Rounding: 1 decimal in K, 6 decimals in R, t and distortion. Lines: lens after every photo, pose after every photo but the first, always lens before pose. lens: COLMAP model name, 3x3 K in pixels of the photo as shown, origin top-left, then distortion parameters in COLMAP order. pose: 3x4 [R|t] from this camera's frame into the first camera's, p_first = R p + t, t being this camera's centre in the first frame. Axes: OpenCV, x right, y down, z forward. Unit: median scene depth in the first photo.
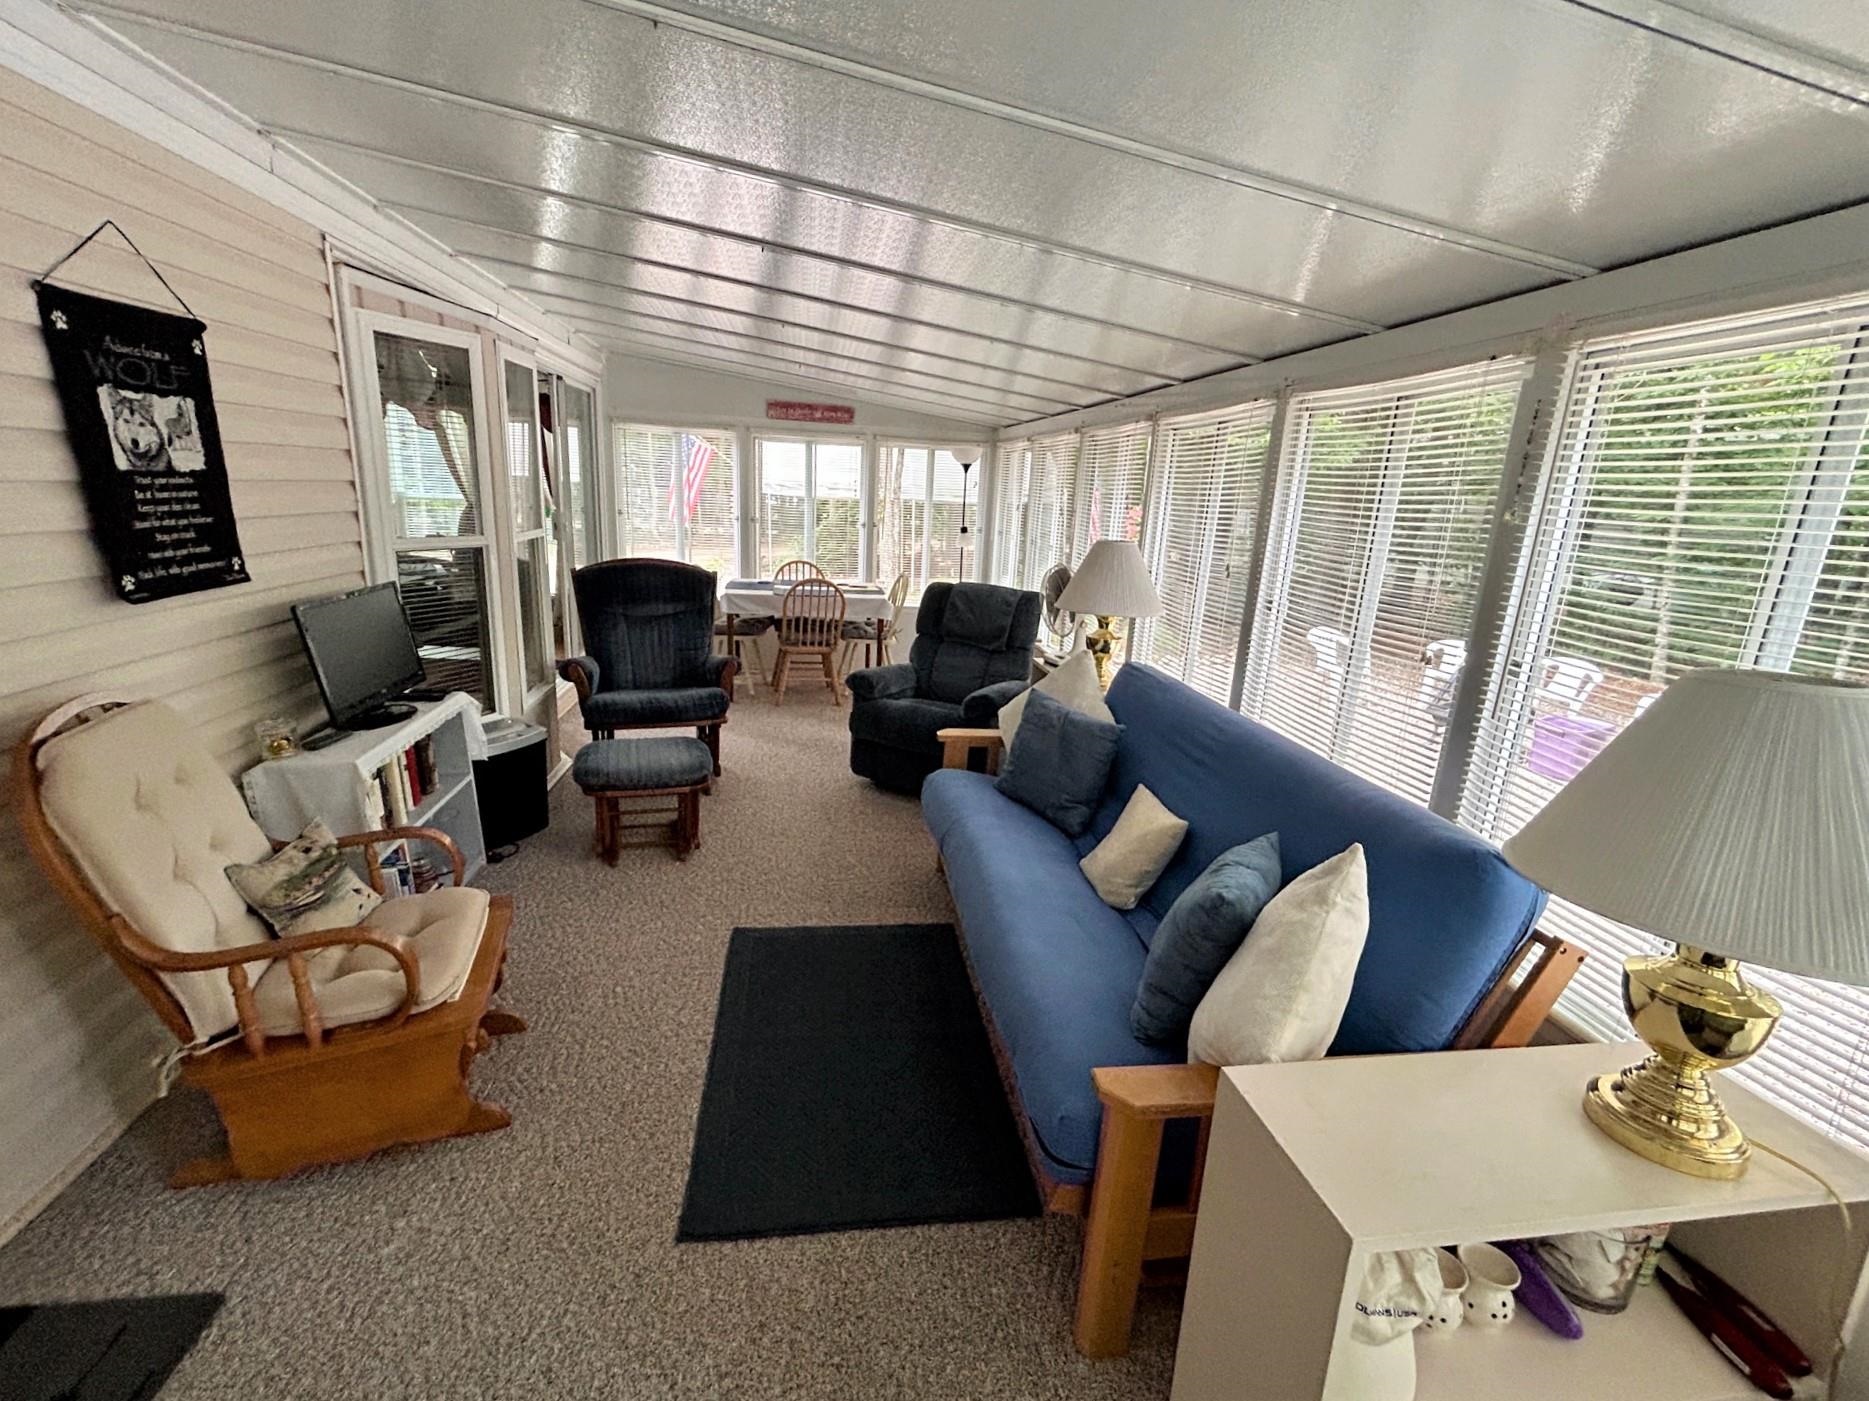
lens RADIAL K [[786.7, 0, 930.8], [0, 786.7, 694.6], [0, 0, 1]] dist [0.000529, -0.000525]
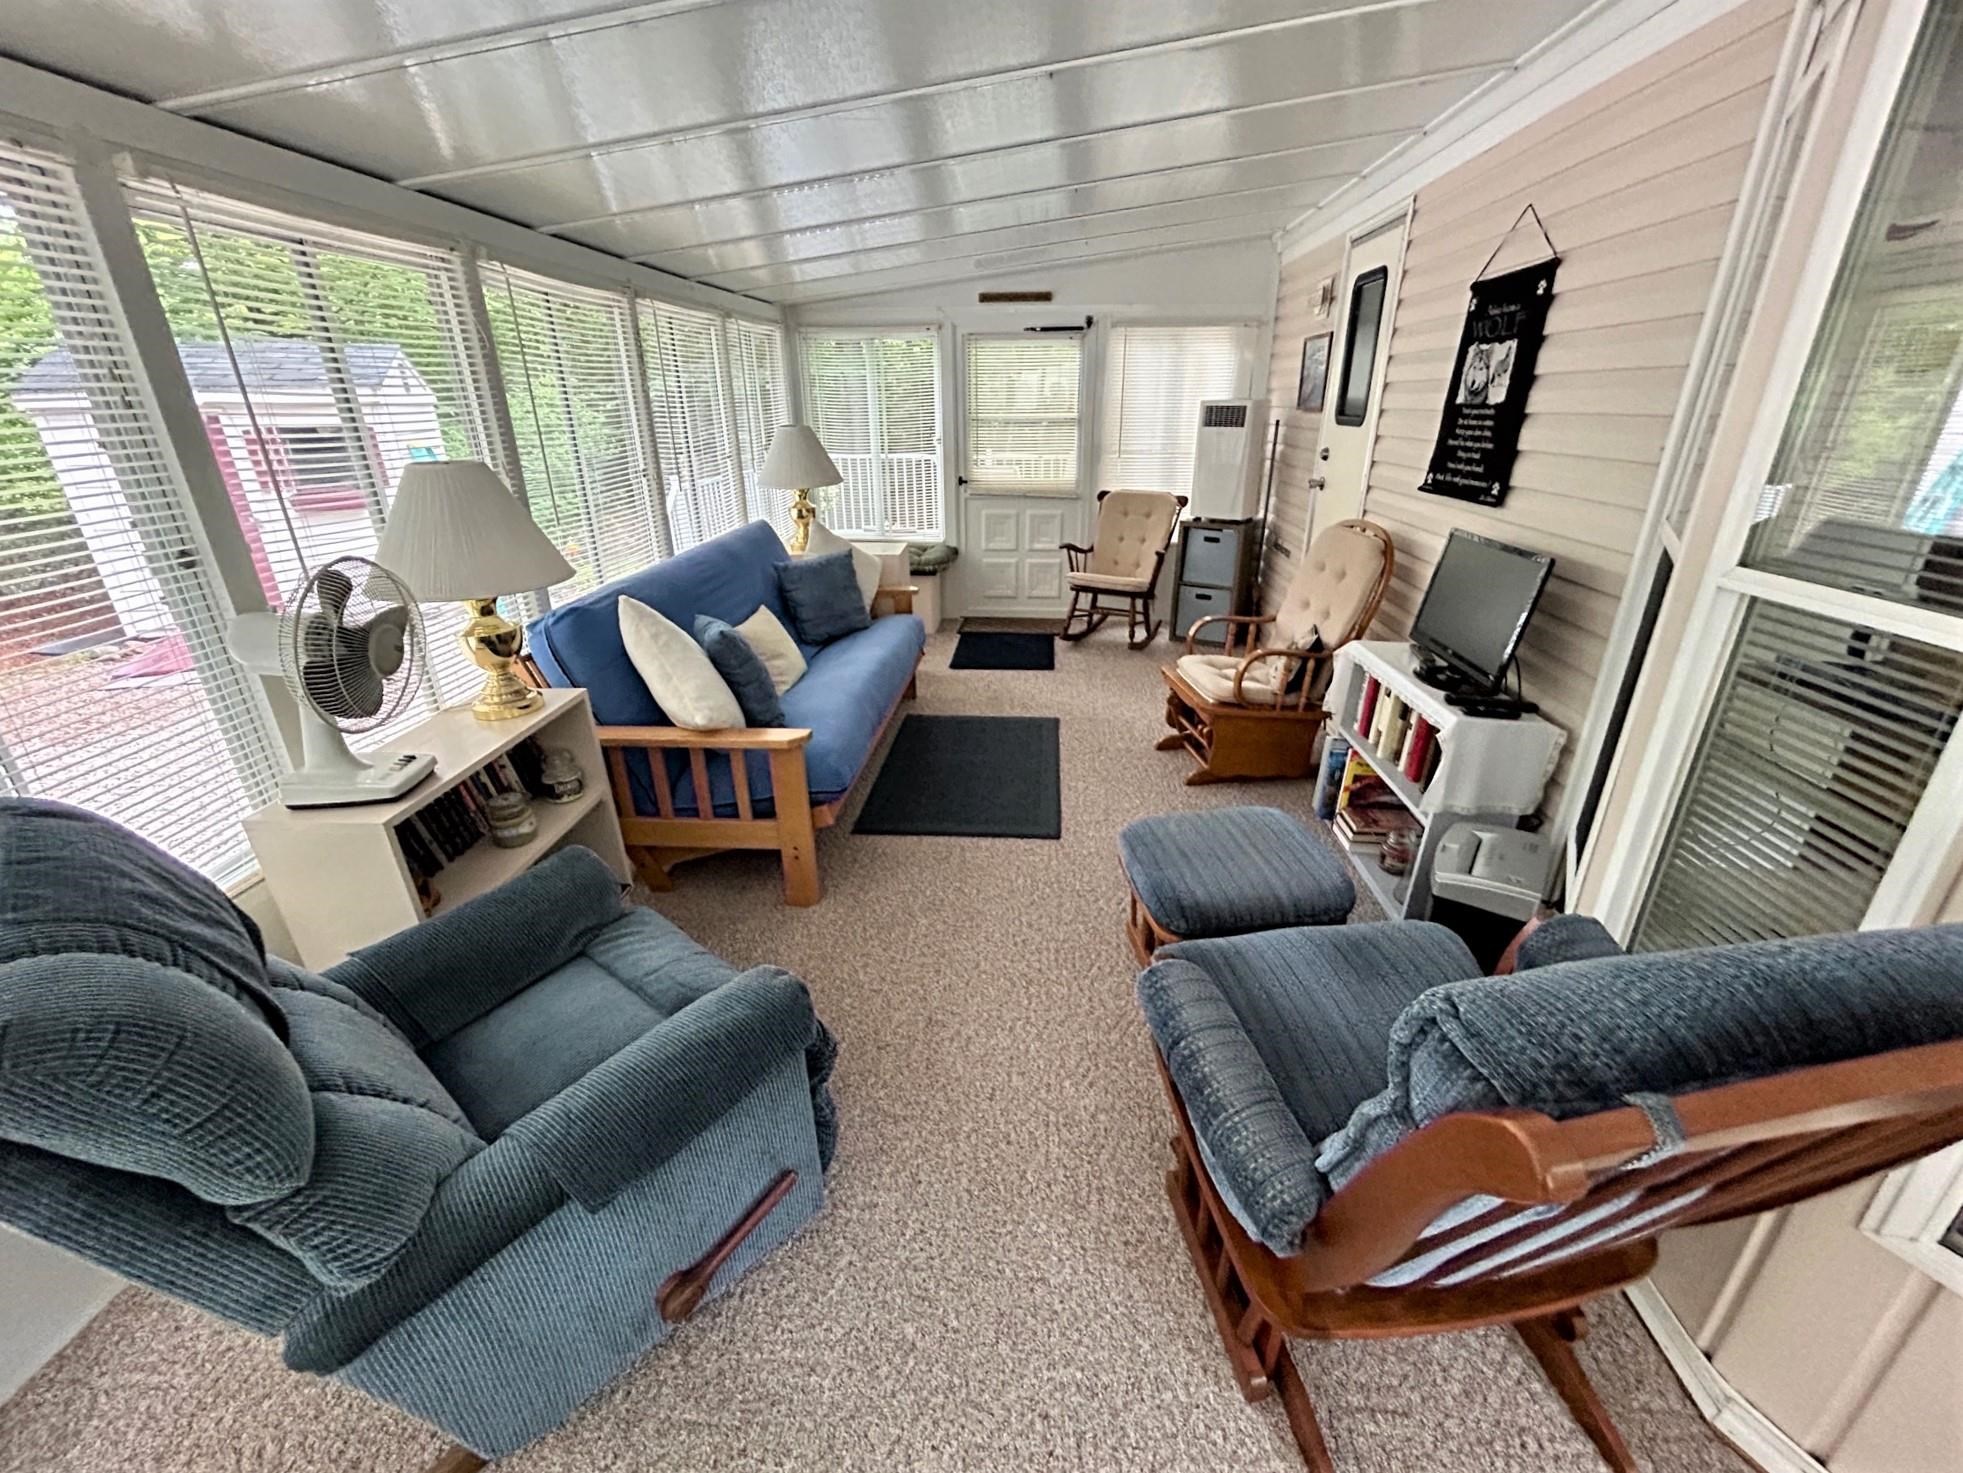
lens RADIAL K [[826.2, 0, 987.9], [0, 826.2, 742.1], [0, 0, 1]] dist [0.000529, -0.000525]
pose [[-0.973455, -0.128971, 0.189080, -0.489509], [0.014675, 0.789248, 0.613899, -0.678296], [-0.228406, 0.600378, -0.766405, 2.512837]]
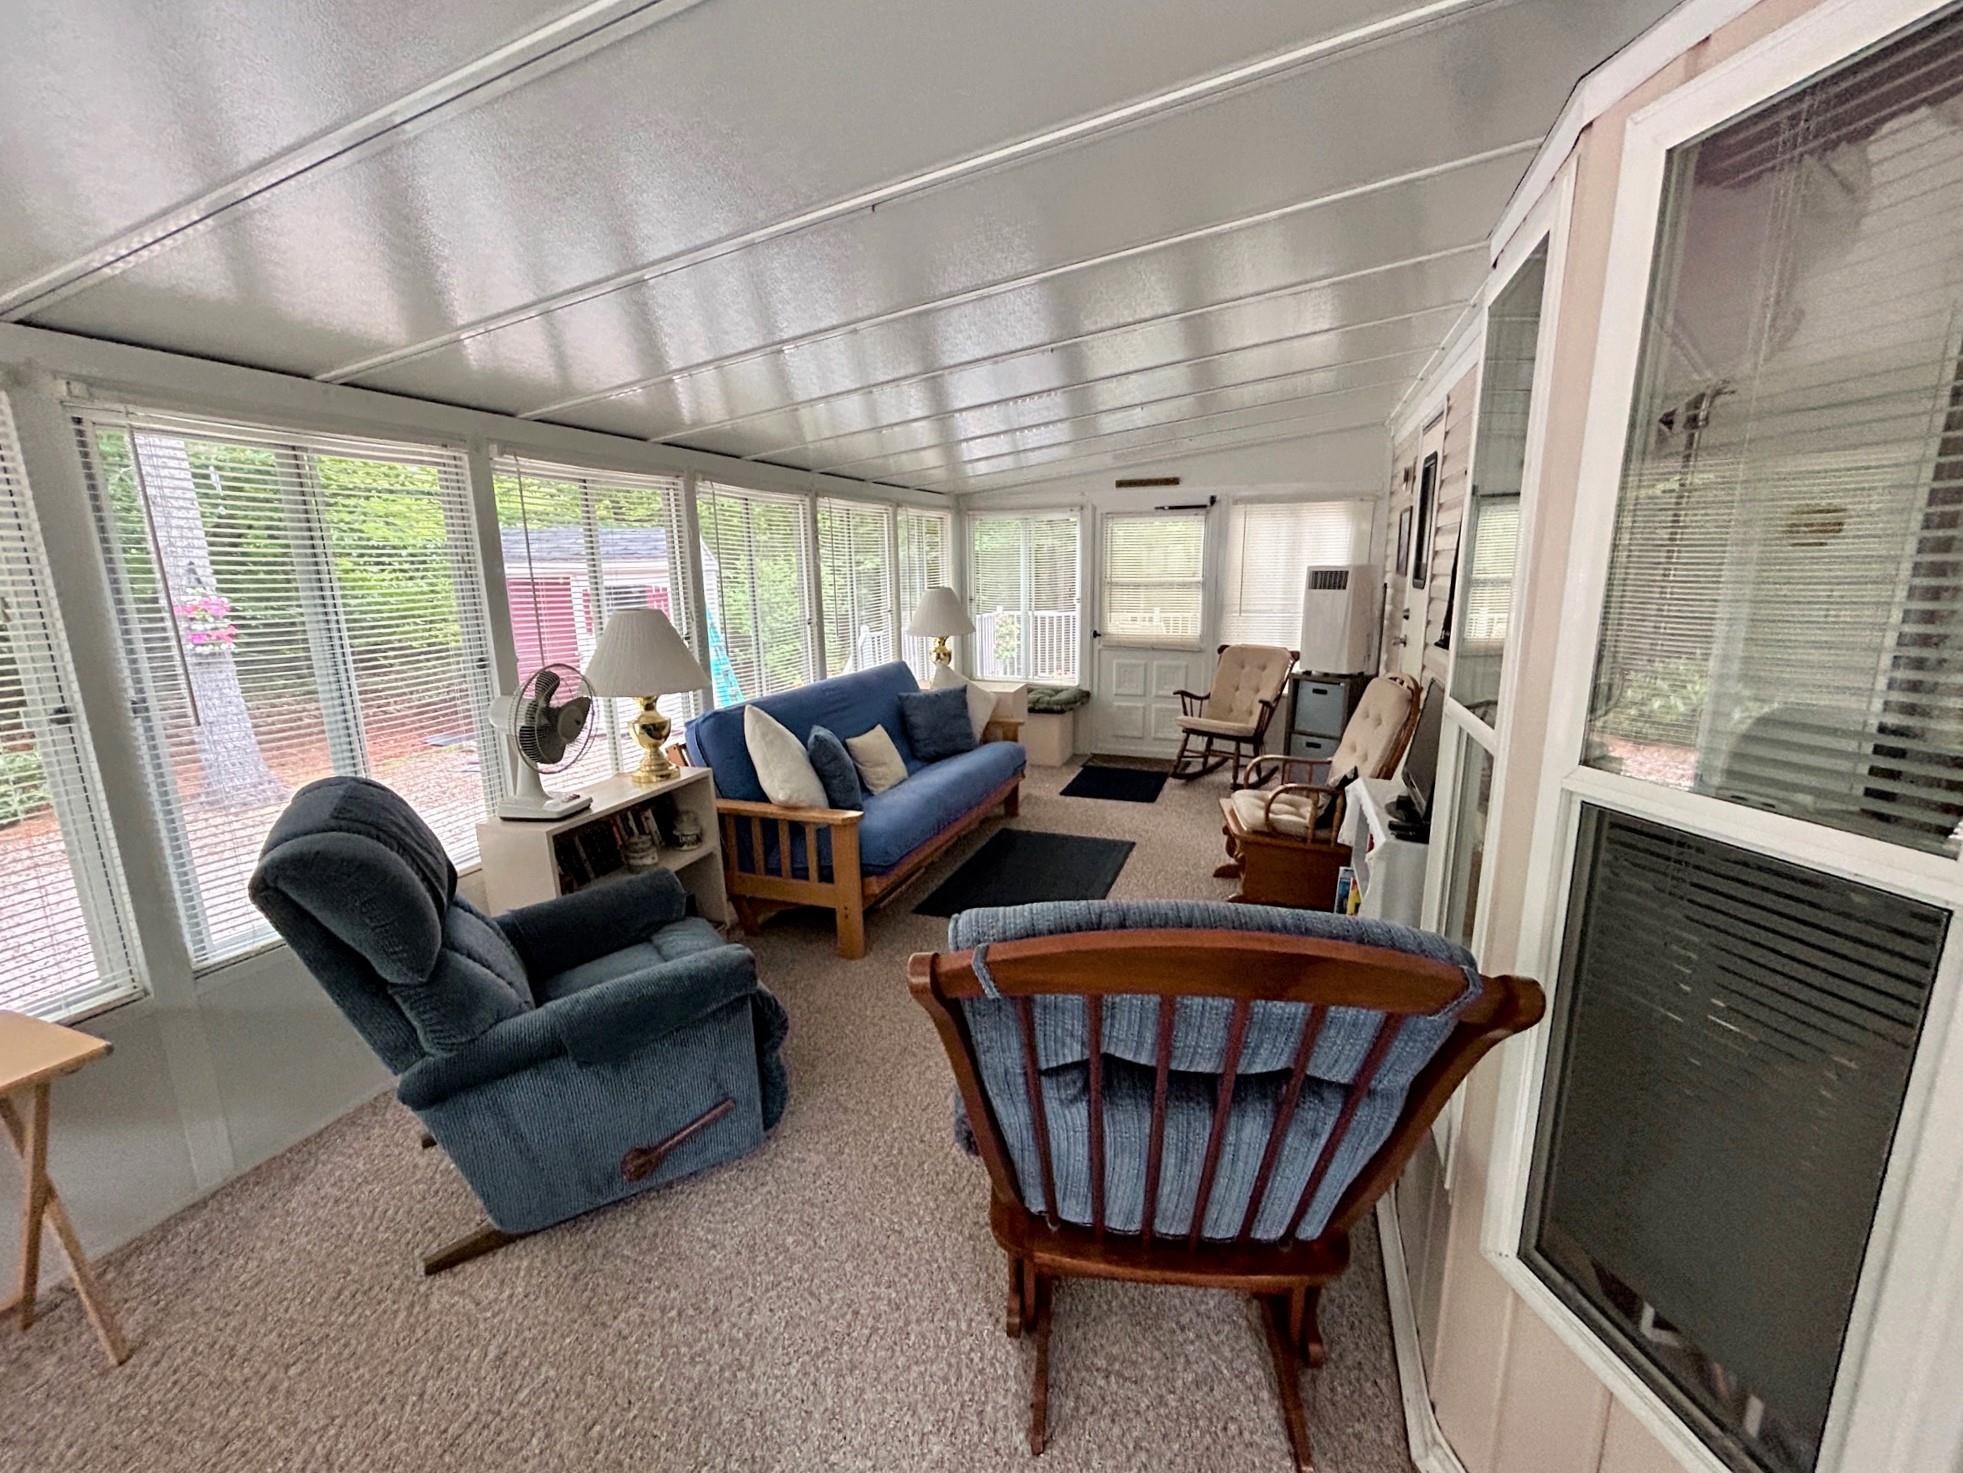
lens RADIAL K [[826.2, 0, 979.5], [0, 826.2, 735.1], [0, 0, 1]] dist [0.000529, -0.000525]
pose [[-0.873282, -0.139262, 0.466888, -0.823377], [0.092796, 0.893196, 0.439988, -0.733199], [-0.478296, 0.427560, -0.767089, 2.630601]]
